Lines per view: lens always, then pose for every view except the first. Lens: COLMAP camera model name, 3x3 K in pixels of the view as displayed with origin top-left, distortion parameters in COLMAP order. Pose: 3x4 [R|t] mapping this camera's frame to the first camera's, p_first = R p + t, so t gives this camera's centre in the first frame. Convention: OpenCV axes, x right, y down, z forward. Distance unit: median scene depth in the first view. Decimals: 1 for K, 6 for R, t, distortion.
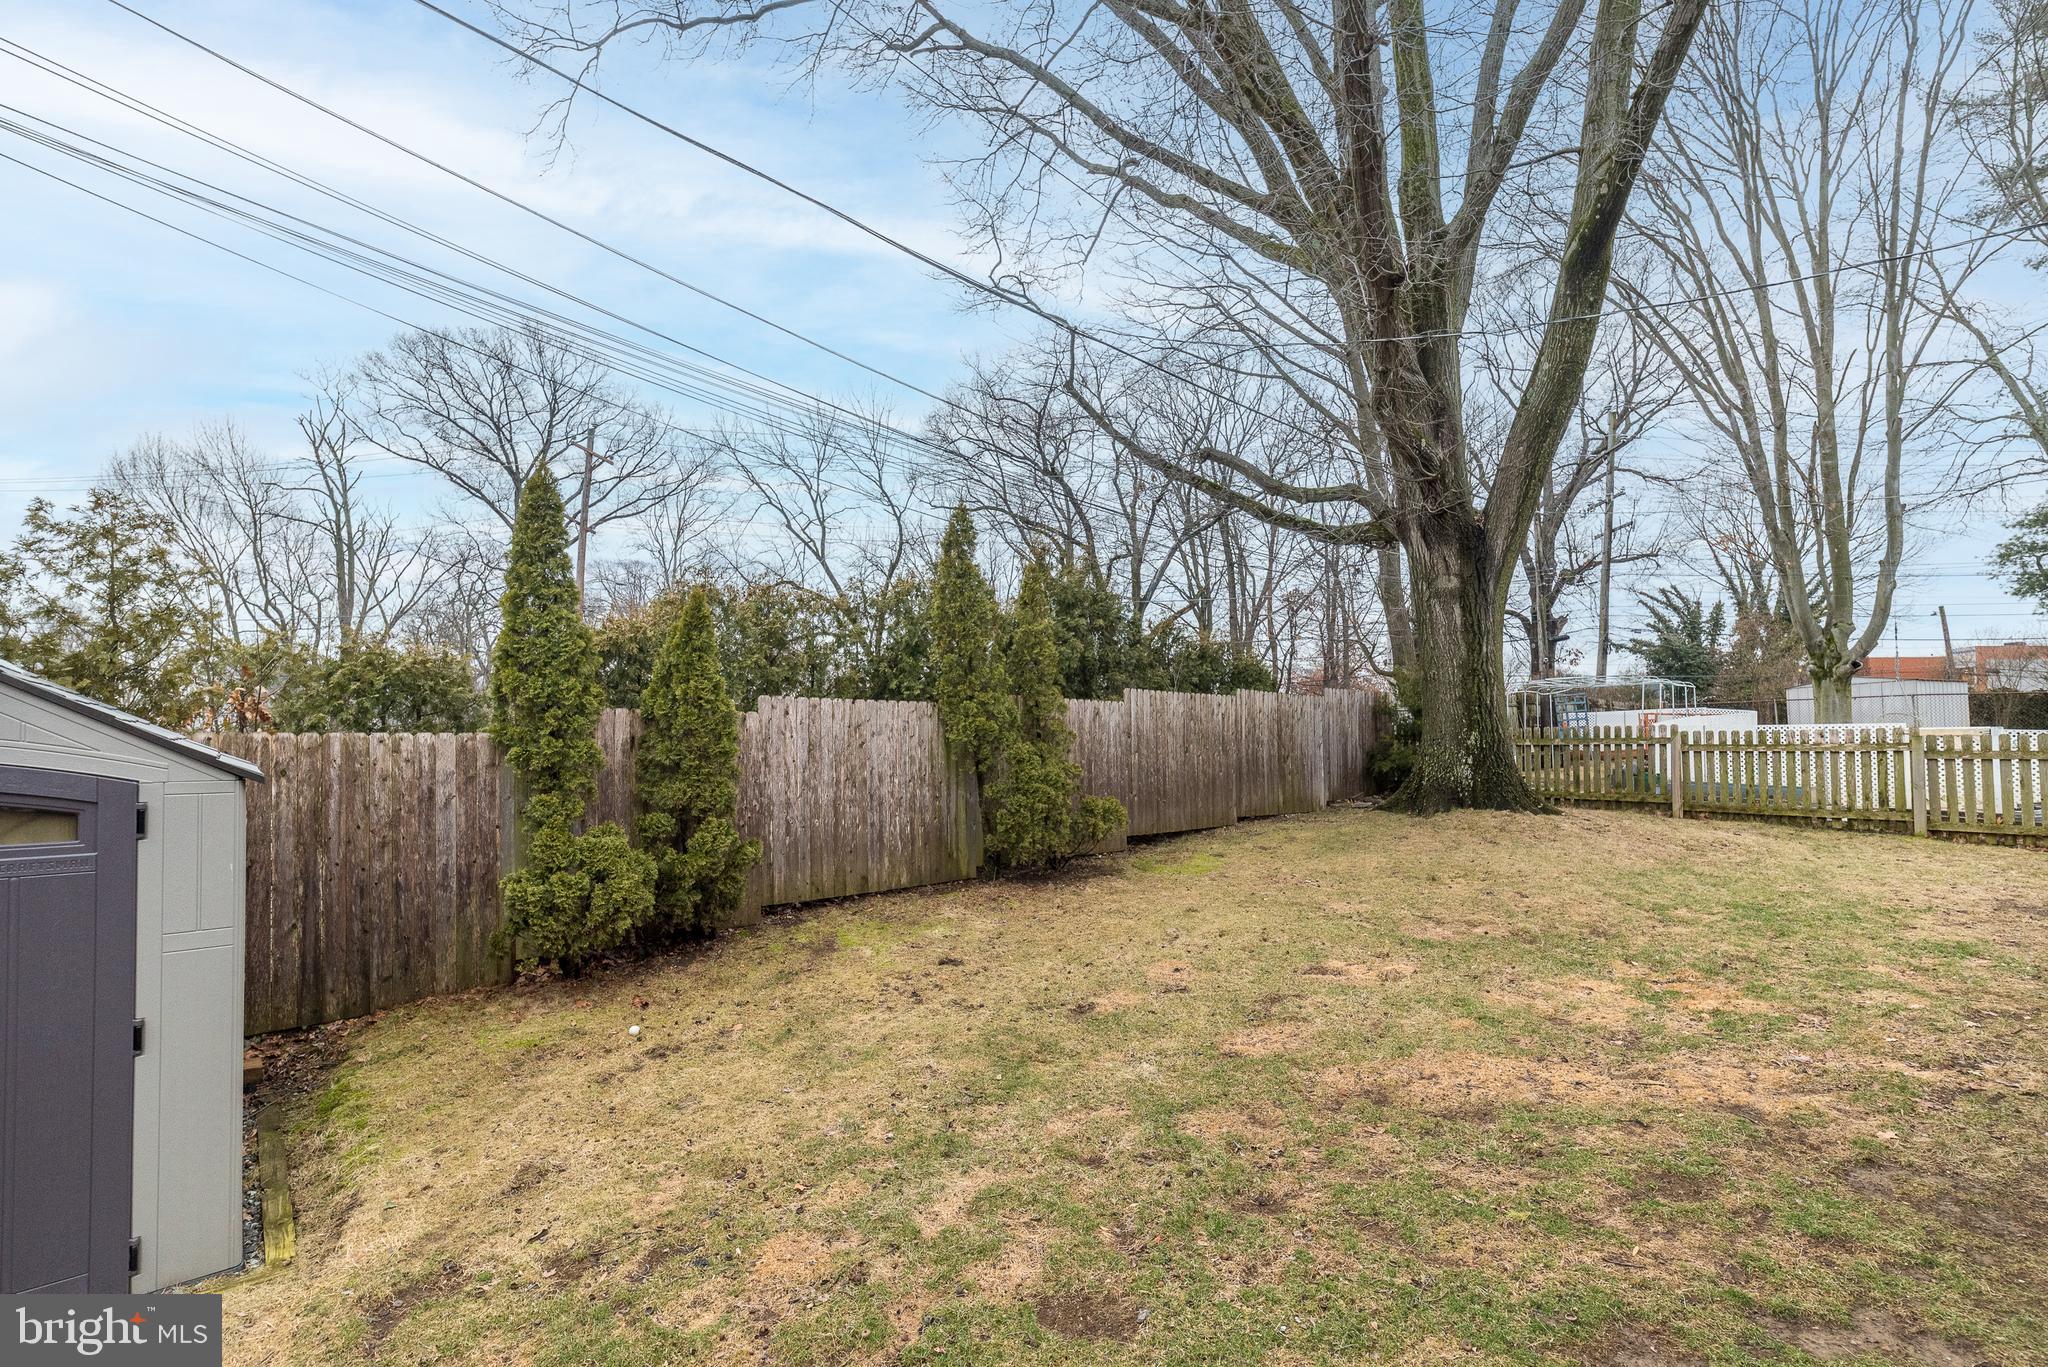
lens RADIAL K [[892.9, 0, 1045.9], [0, 892.9, 727.0], [0, 0, 1]] dist [0.005933, 0.002246]
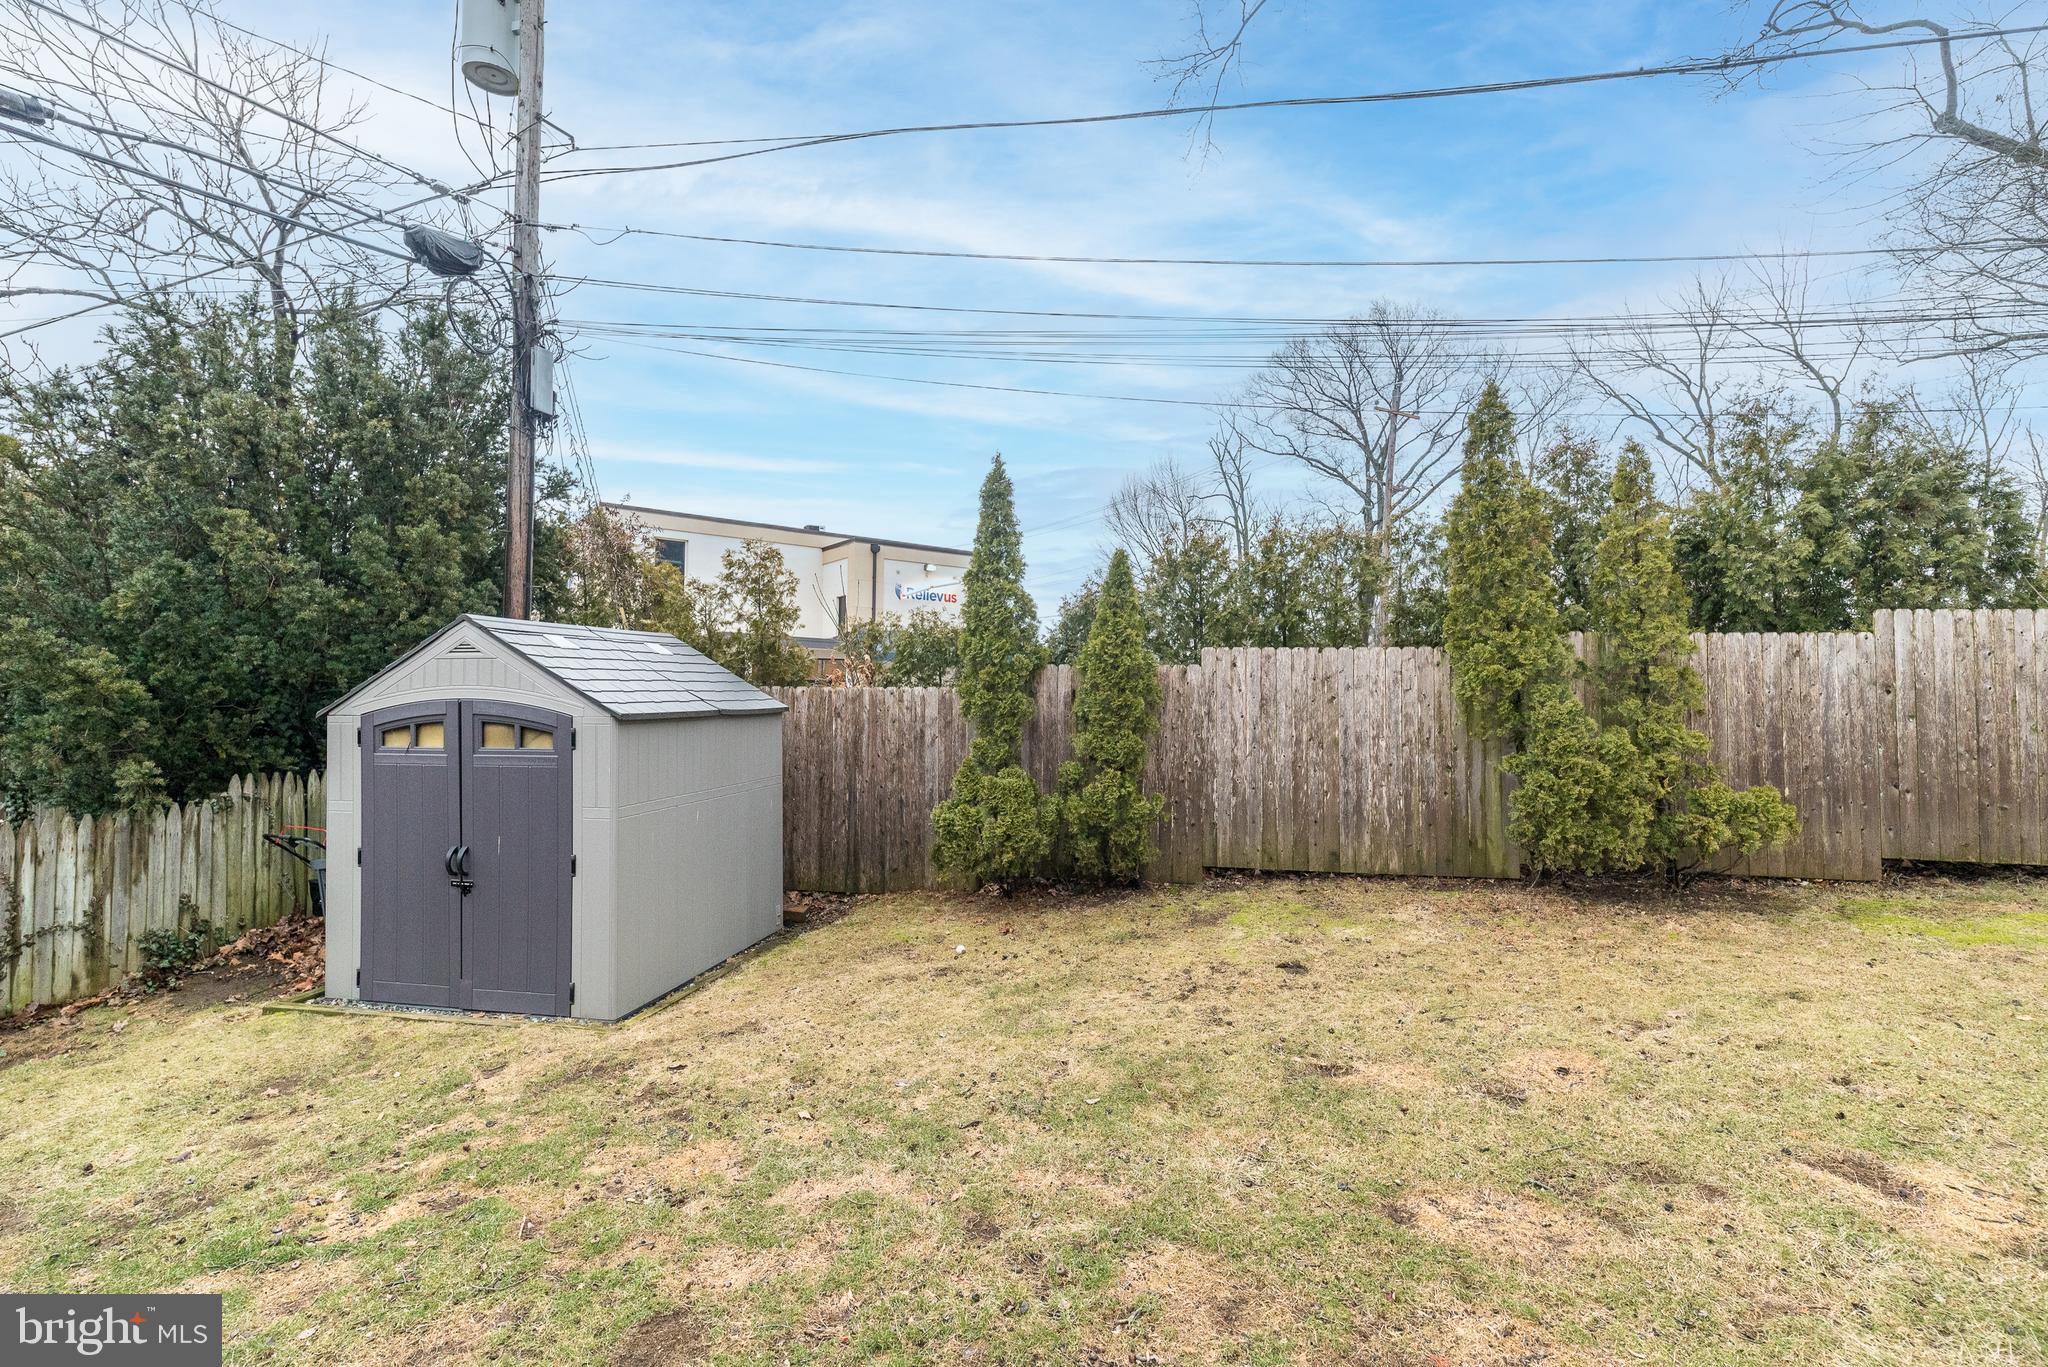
lens RADIAL K [[892.9, 0, 1024.5], [0, 892.9, 680.5], [0, 0, 1]] dist [0.005933, 0.002246]
pose [[0.593104, -0.007613, -0.805090, 0.400956], [0.007506, 0.999964, -0.003926, 0.003019], [0.805091, -0.003715, 0.593140, 0.316459]]
